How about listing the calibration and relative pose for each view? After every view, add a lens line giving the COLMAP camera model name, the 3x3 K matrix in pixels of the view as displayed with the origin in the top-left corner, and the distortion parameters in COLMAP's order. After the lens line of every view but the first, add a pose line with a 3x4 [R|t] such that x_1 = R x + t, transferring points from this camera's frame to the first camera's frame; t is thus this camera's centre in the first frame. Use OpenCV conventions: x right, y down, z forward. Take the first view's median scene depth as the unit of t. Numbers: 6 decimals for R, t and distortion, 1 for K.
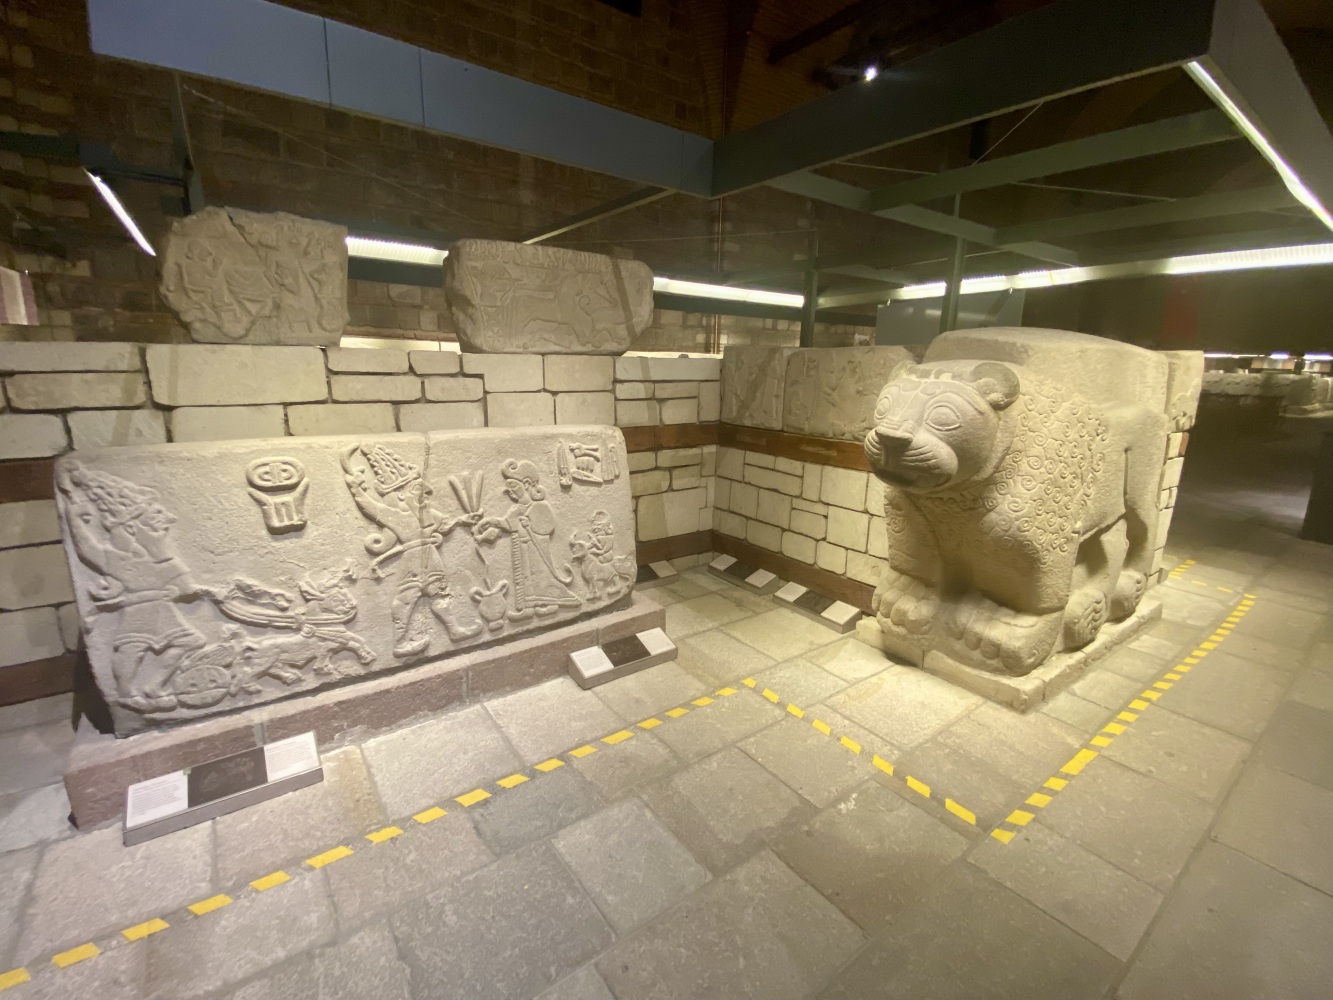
lens RADIAL K [[592.6, 0, 671.9], [0, 592.6, 493.8], [0, 0, 1]] dist [0.000448, -0.000034]
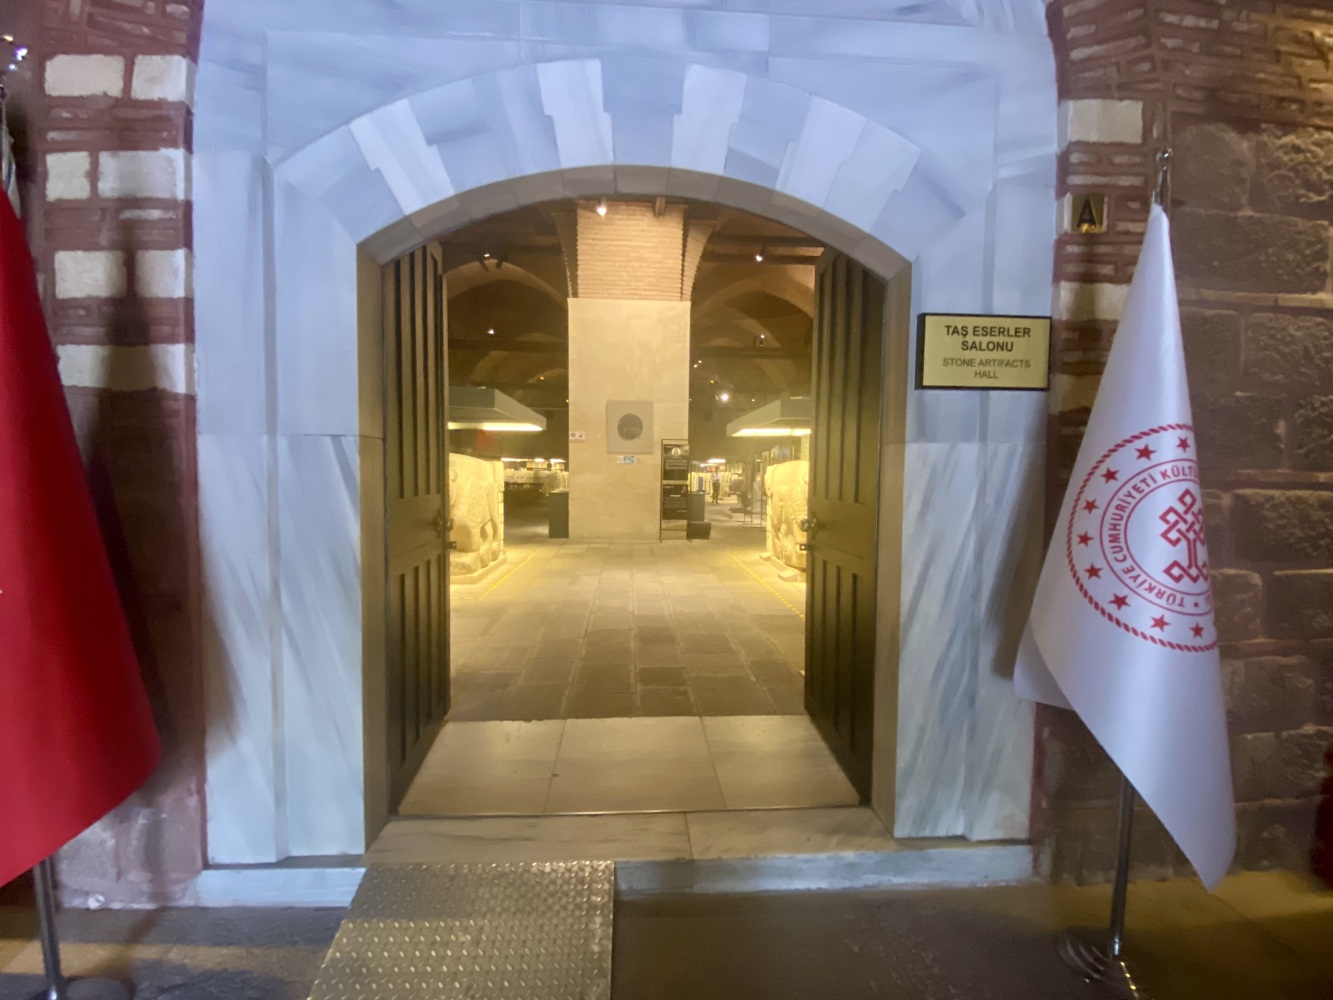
lens RADIAL K [[592.6, 0, 665.6], [0, 592.6, 503.6], [0, 0, 1]] dist [0.000448, -0.000034]
pose [[0.552018, -0.058564, 0.831773, -1.011723], [0.182804, 0.981763, -0.052196, 0.237923], [-0.813547, 0.180865, 0.552657, -1.132910]]
